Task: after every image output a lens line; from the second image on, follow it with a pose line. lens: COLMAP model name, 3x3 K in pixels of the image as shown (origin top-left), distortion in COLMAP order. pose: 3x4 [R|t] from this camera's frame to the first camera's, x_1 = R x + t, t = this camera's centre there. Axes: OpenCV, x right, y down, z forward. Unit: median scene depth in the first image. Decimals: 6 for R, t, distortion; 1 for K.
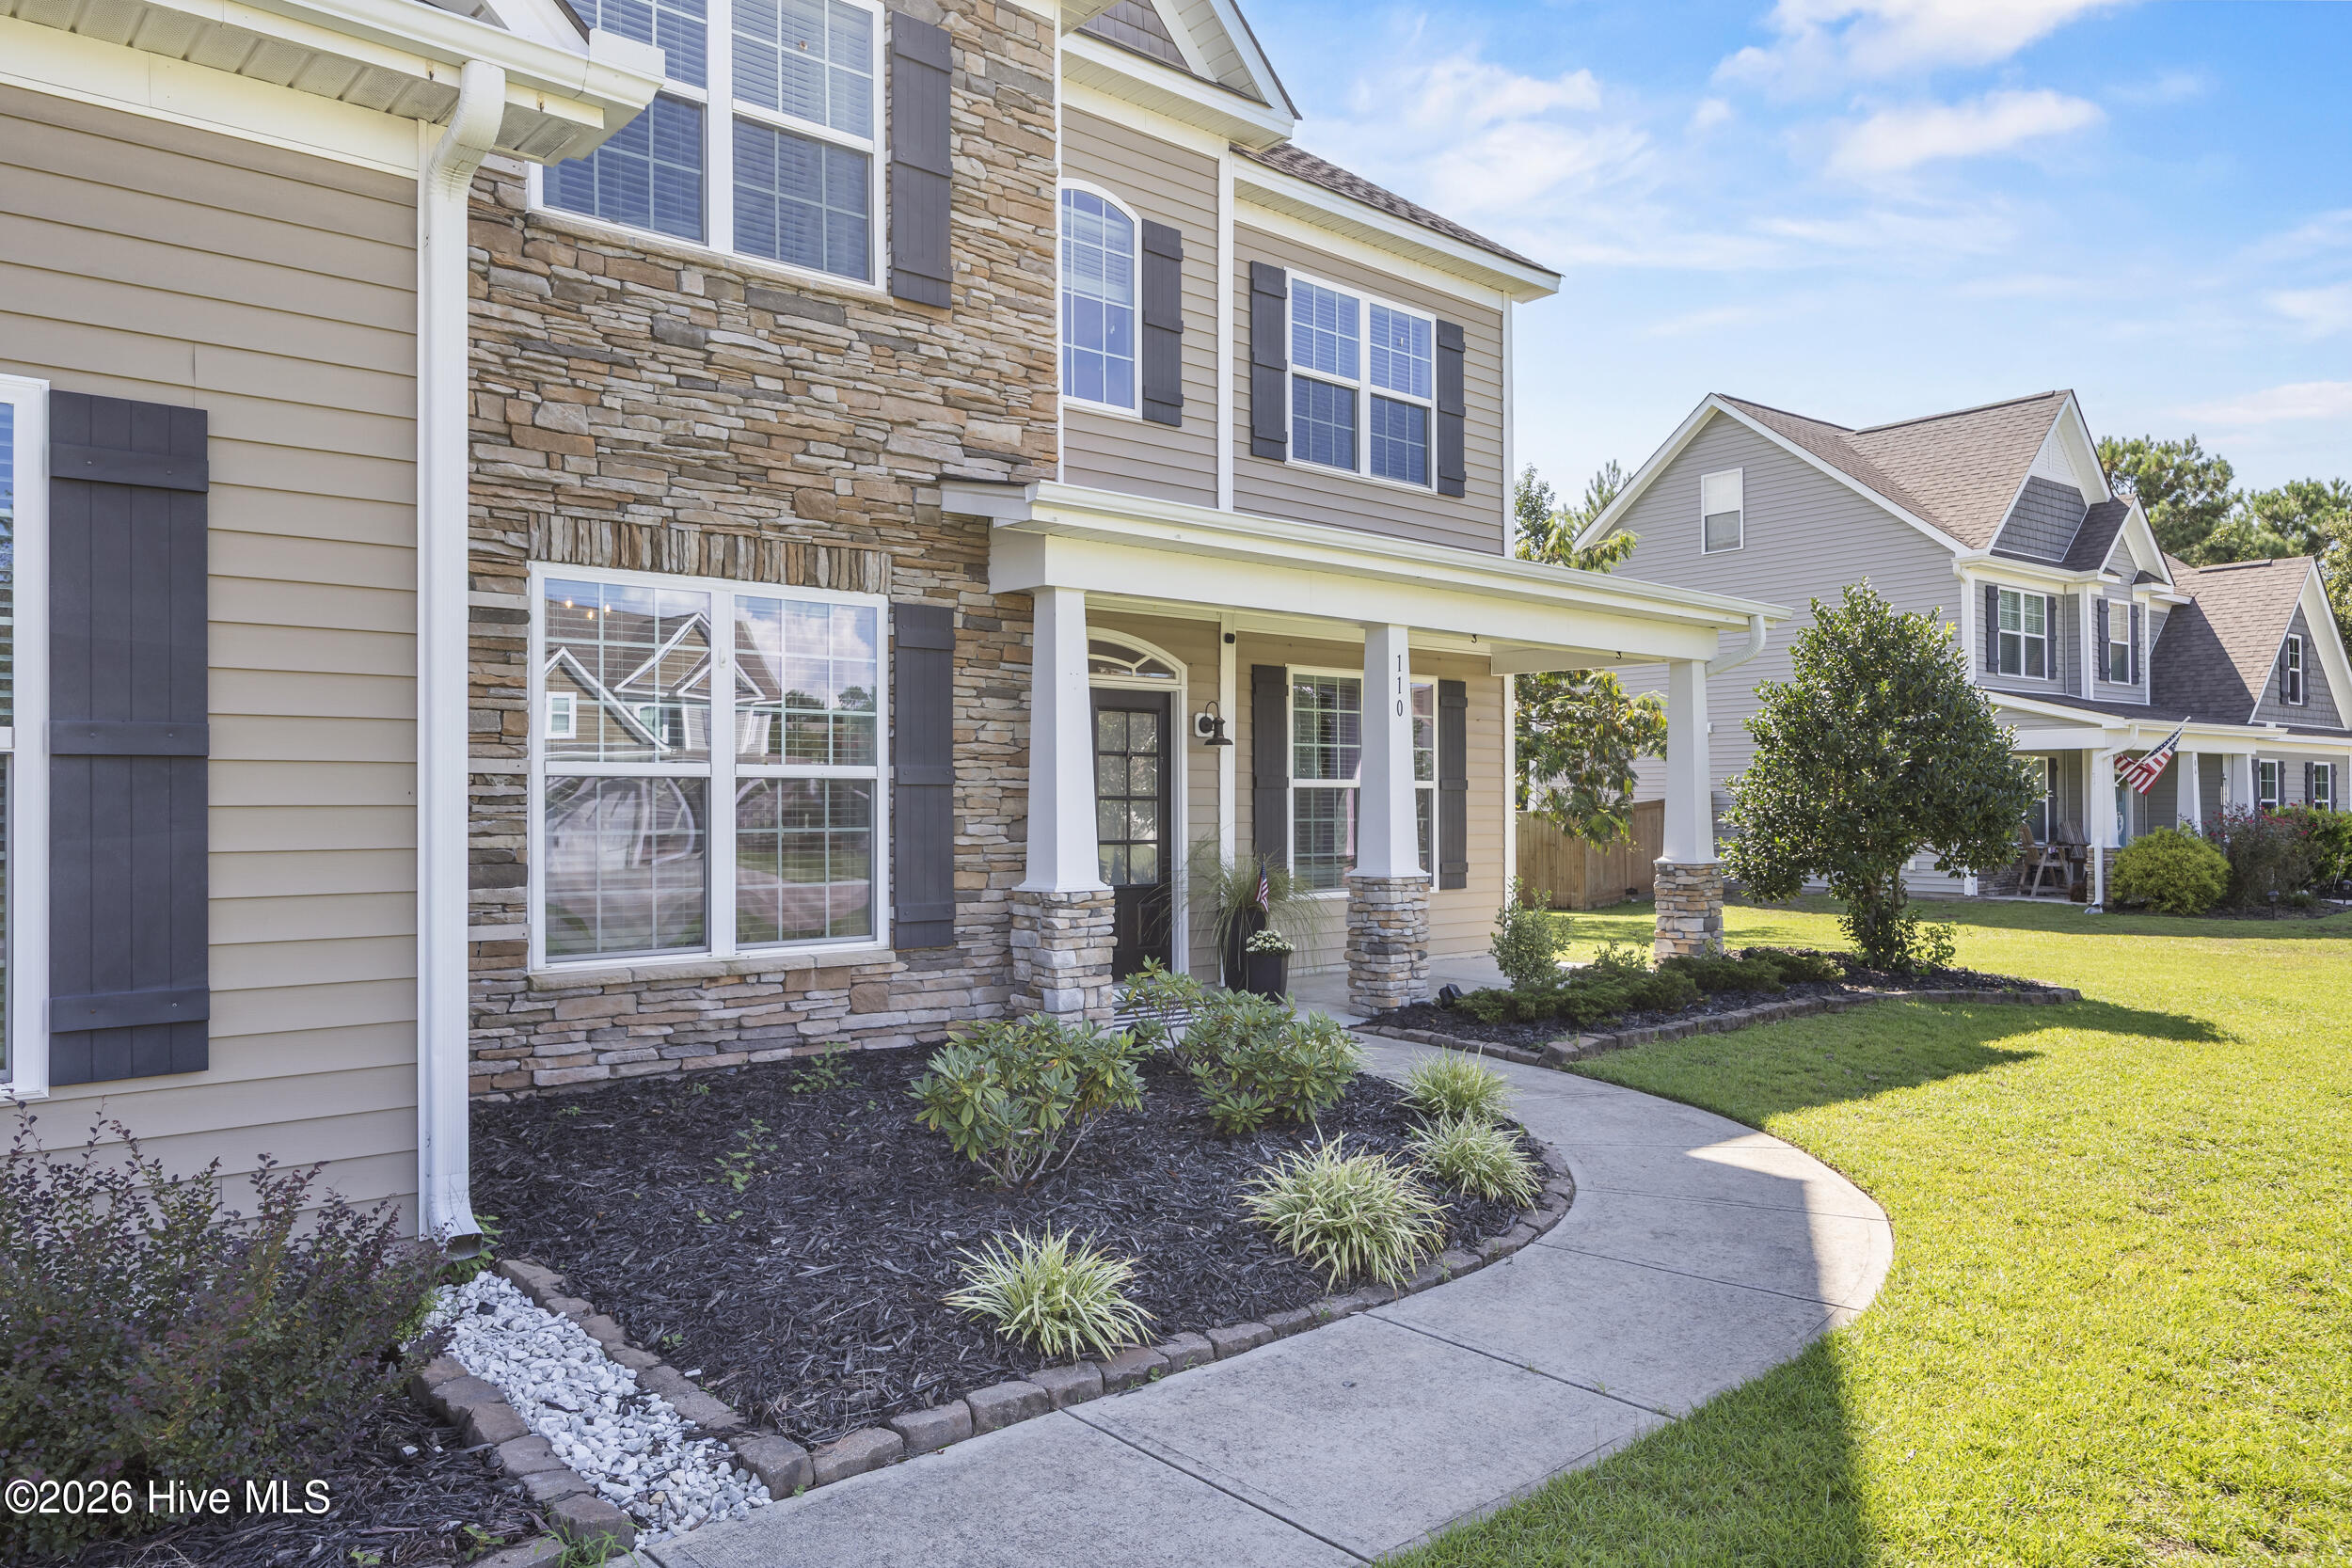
lens RADIAL K [[1557.0, 0, 1179.5], [0, 1557.0, 810.6], [0, 0, 1]] dist [-0.021505, 0.003700]
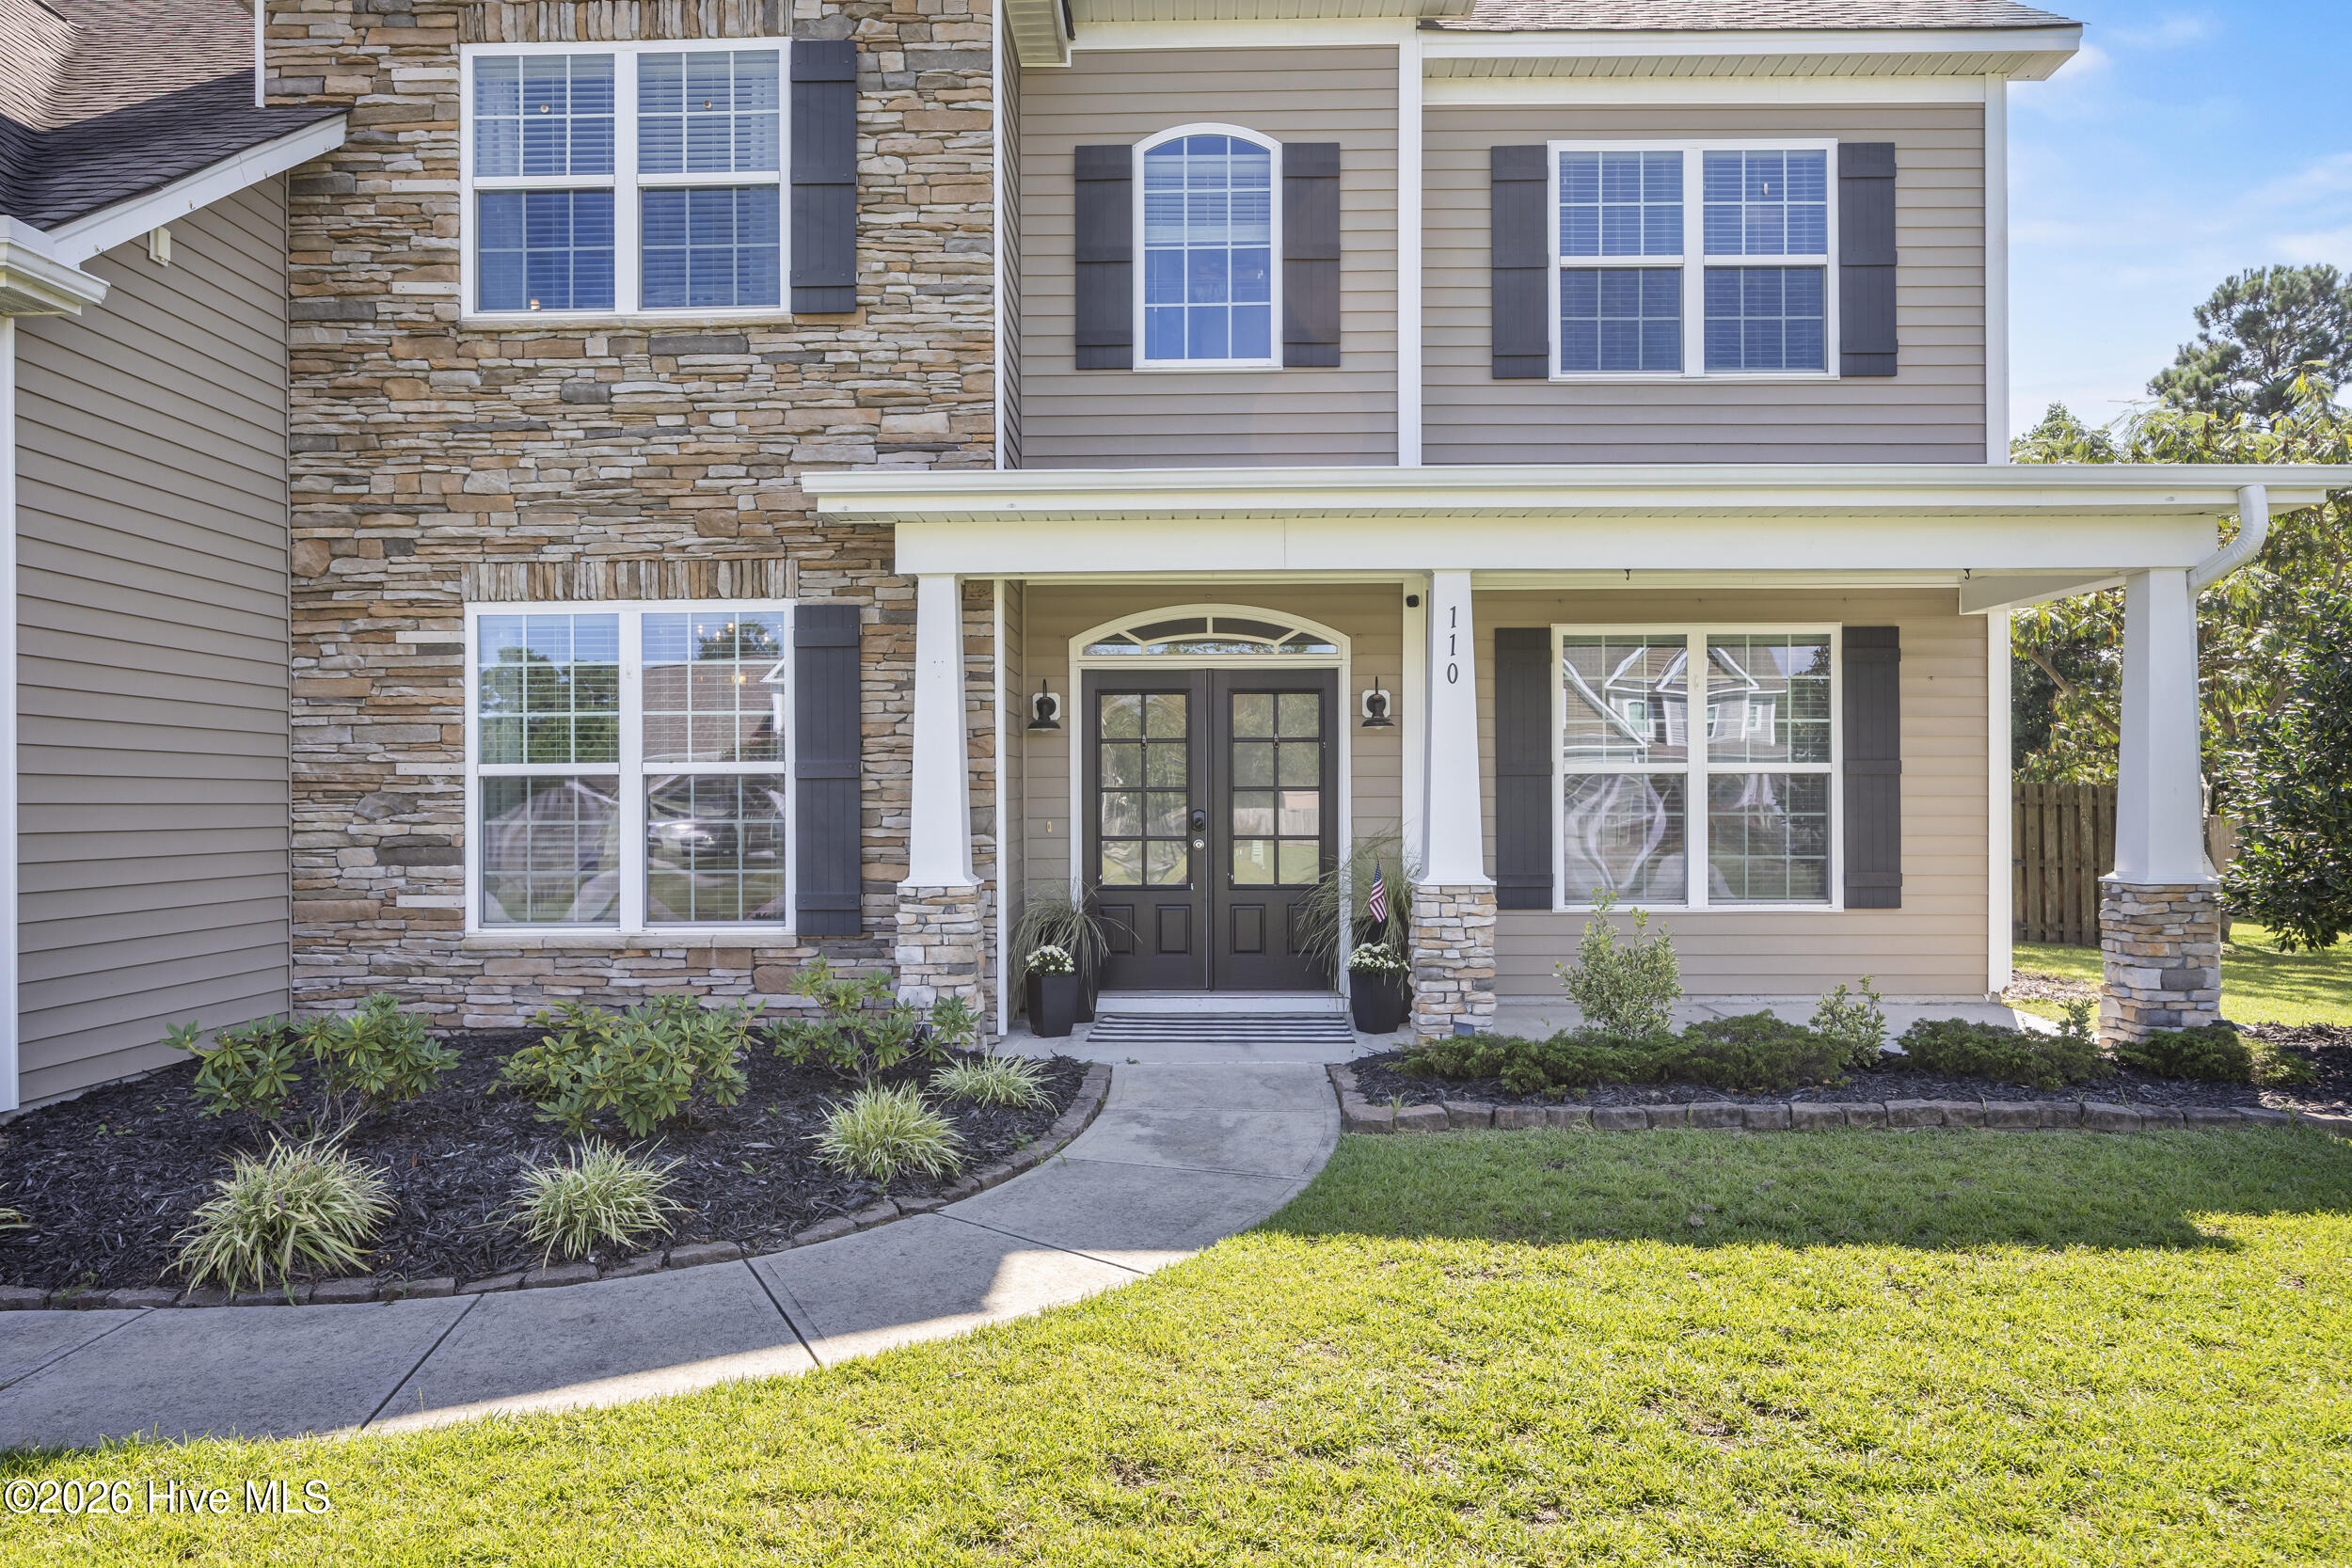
lens RADIAL K [[1557.0, 0, 1179.5], [0, 1557.0, 810.6], [0, 0, 1]] dist [-0.021505, 0.003700]
pose [[0.746480, 0.000928, -0.665407, 0.728454], [0.002018, 0.999991, 0.003658, 0.001515], [0.665405, -0.004074, 0.746472, 0.399201]]
